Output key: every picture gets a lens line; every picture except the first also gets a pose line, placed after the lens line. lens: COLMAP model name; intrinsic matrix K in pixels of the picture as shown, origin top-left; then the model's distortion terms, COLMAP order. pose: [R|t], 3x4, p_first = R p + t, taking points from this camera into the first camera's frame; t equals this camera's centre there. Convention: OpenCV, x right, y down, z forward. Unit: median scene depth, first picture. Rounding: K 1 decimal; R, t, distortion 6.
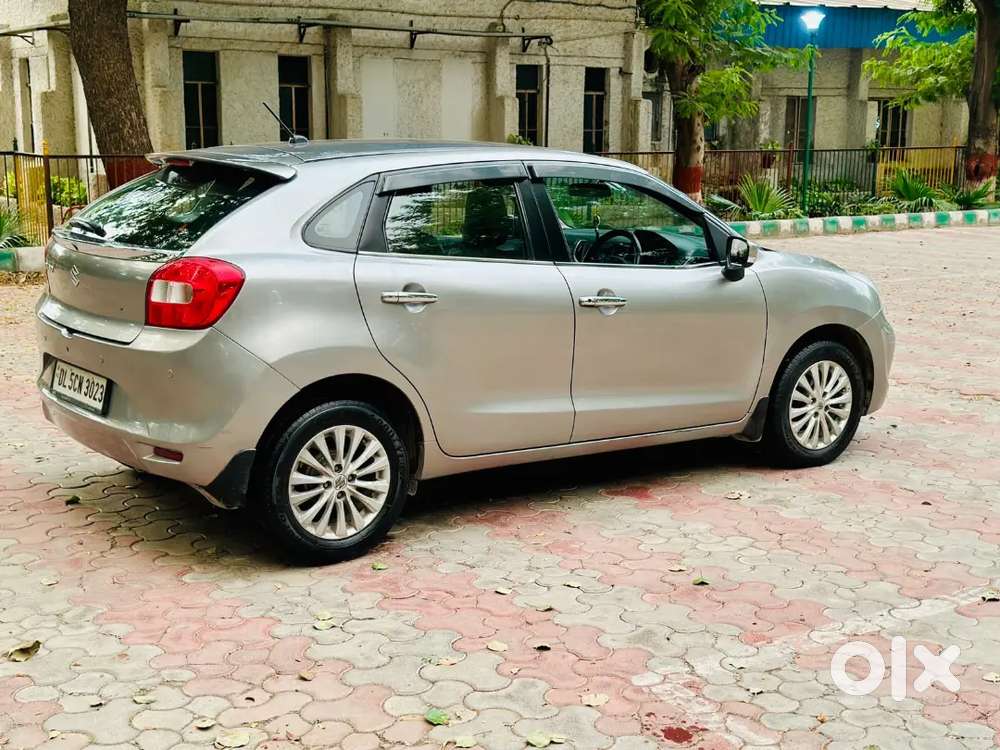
lens RADIAL K [[1374.7, 0, 500.0], [0, 1374.7, 375.0], [0, 0, 1]] dist [0.201237, -0.446889]
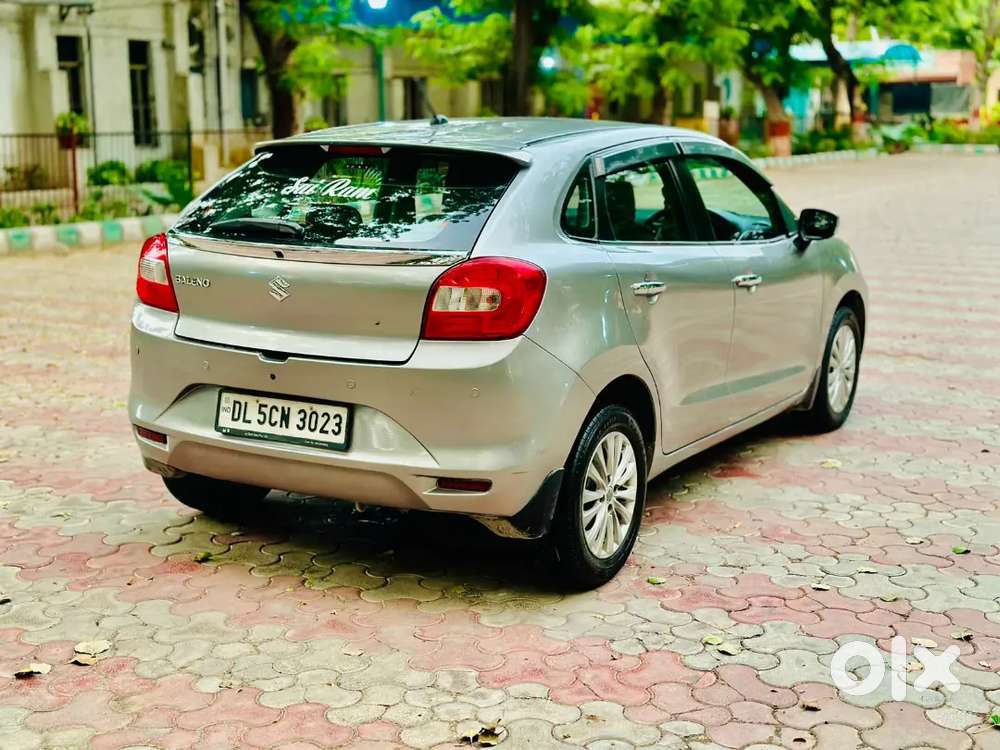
lens RADIAL K [[1374.7, 0, 500.0], [0, 1374.7, 375.0], [0, 0, 1]] dist [0.201237, -0.446889]
pose [[0.913238, -0.087272, 0.397971, -0.419894], [0.081014, 0.996181, 0.032549, -0.028747], [-0.399291, 0.002516, 0.916821, 0.150400]]
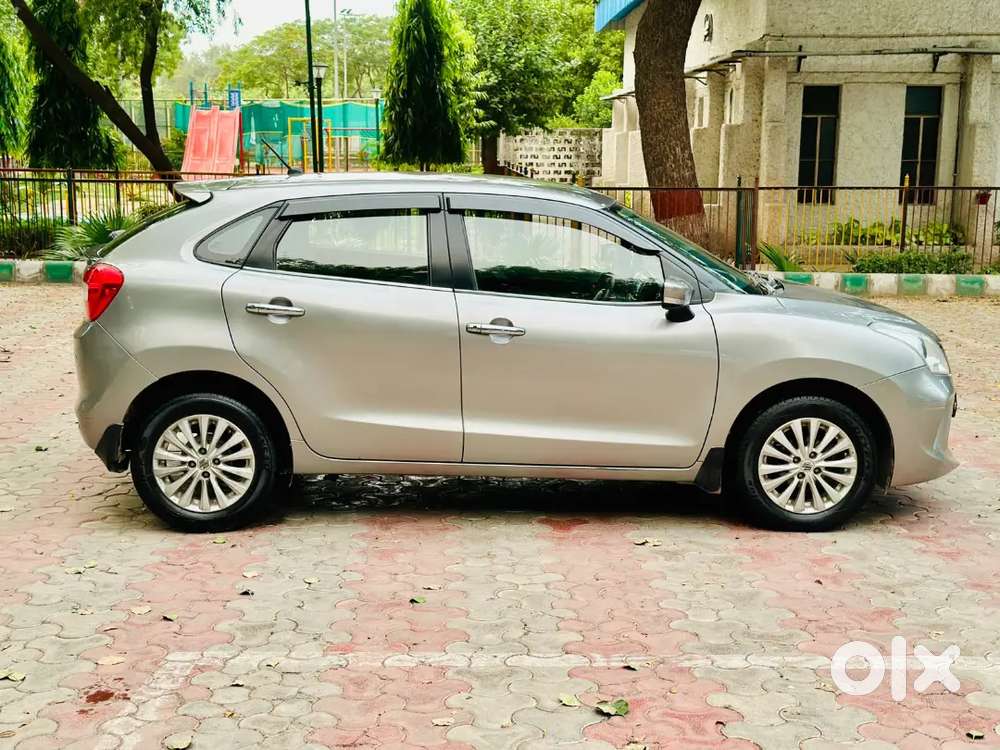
lens RADIAL K [[1374.7, 0, 500.0], [0, 1374.7, 375.0], [0, 0, 1]] dist [0.201237, -0.446889]
pose [[0.831549, 0.090802, -0.547979, 0.564611], [-0.103148, 0.994631, 0.008287, -0.024830], [0.545789, 0.049632, 0.836451, 0.121957]]
